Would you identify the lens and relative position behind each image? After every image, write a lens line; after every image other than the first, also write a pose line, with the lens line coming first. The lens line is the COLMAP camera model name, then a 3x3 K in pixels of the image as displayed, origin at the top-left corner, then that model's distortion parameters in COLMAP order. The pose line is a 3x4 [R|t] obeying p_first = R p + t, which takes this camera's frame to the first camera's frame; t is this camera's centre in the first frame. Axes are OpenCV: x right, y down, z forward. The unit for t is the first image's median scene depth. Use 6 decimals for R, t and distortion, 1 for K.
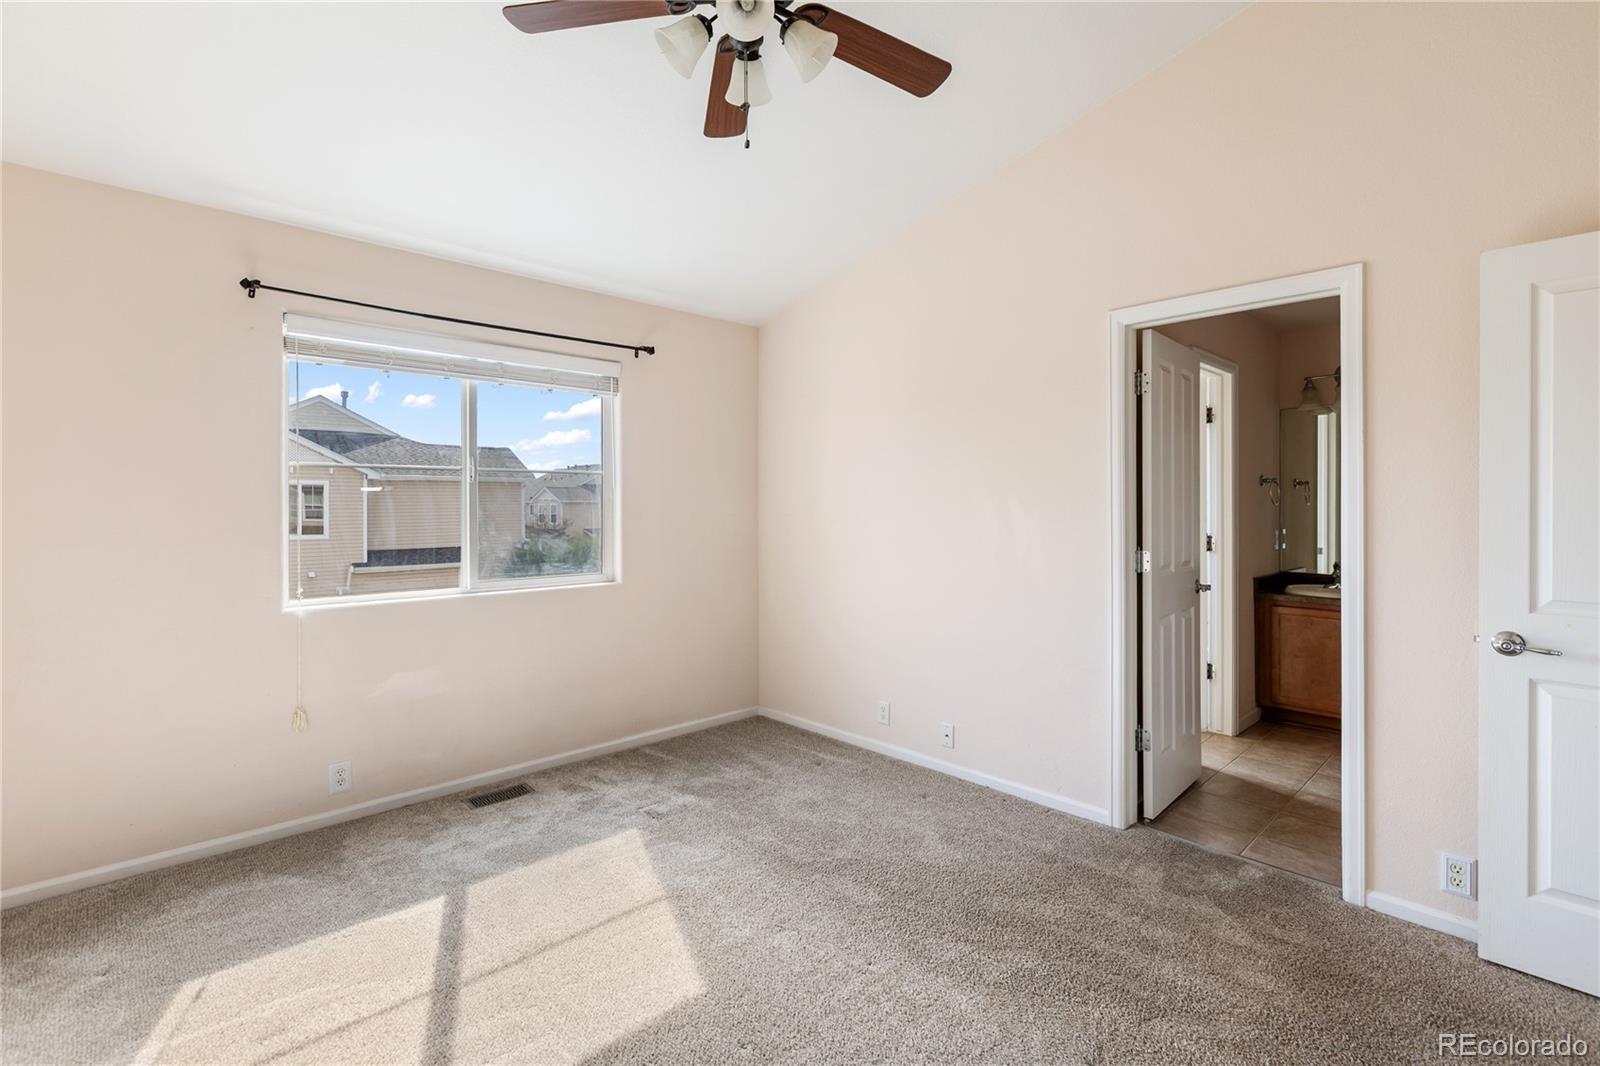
lens RADIAL K [[727.0, 0, 798.0], [0, 727.0, 509.3], [0, 0, 1]] dist [-0.002412, -0.000418]
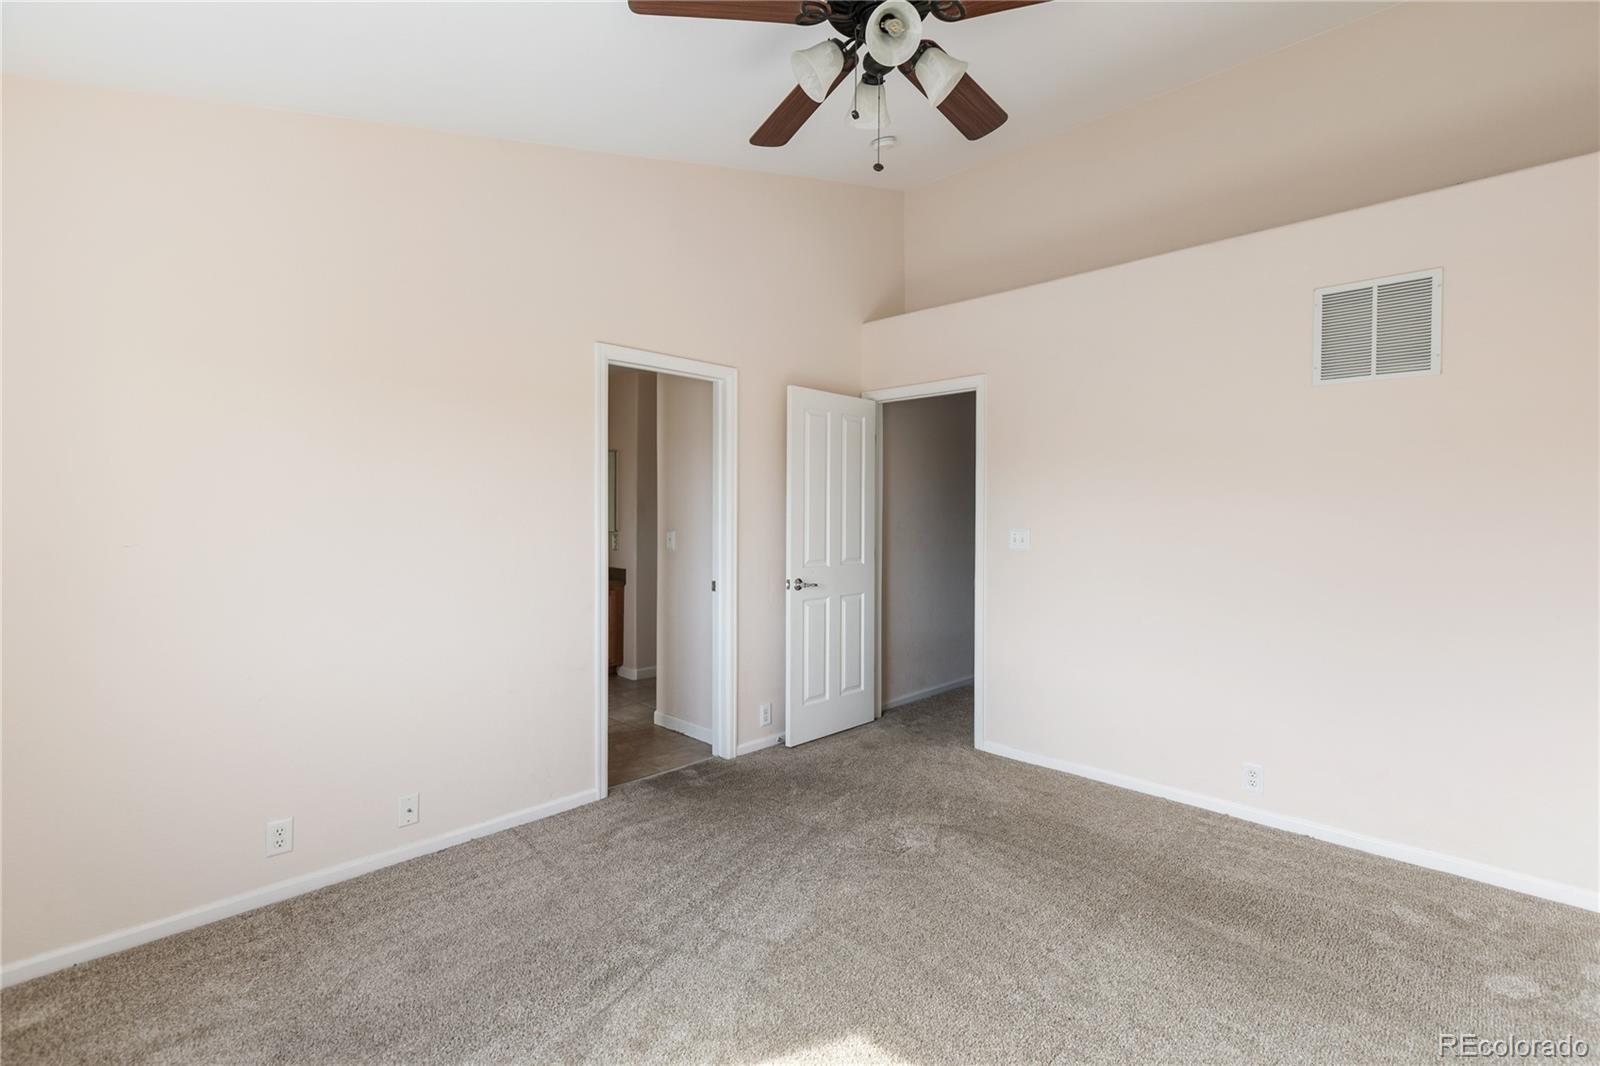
lens RADIAL K [[727.0, 0, 798.0], [0, 727.0, 509.3], [0, 0, 1]] dist [-0.002412, -0.000418]
pose [[-0.021946, -0.003138, 0.999754, -0.883913], [0.002472, 0.999992, 0.003193, -0.024584], [-0.999756, 0.002542, -0.021938, 0.893868]]
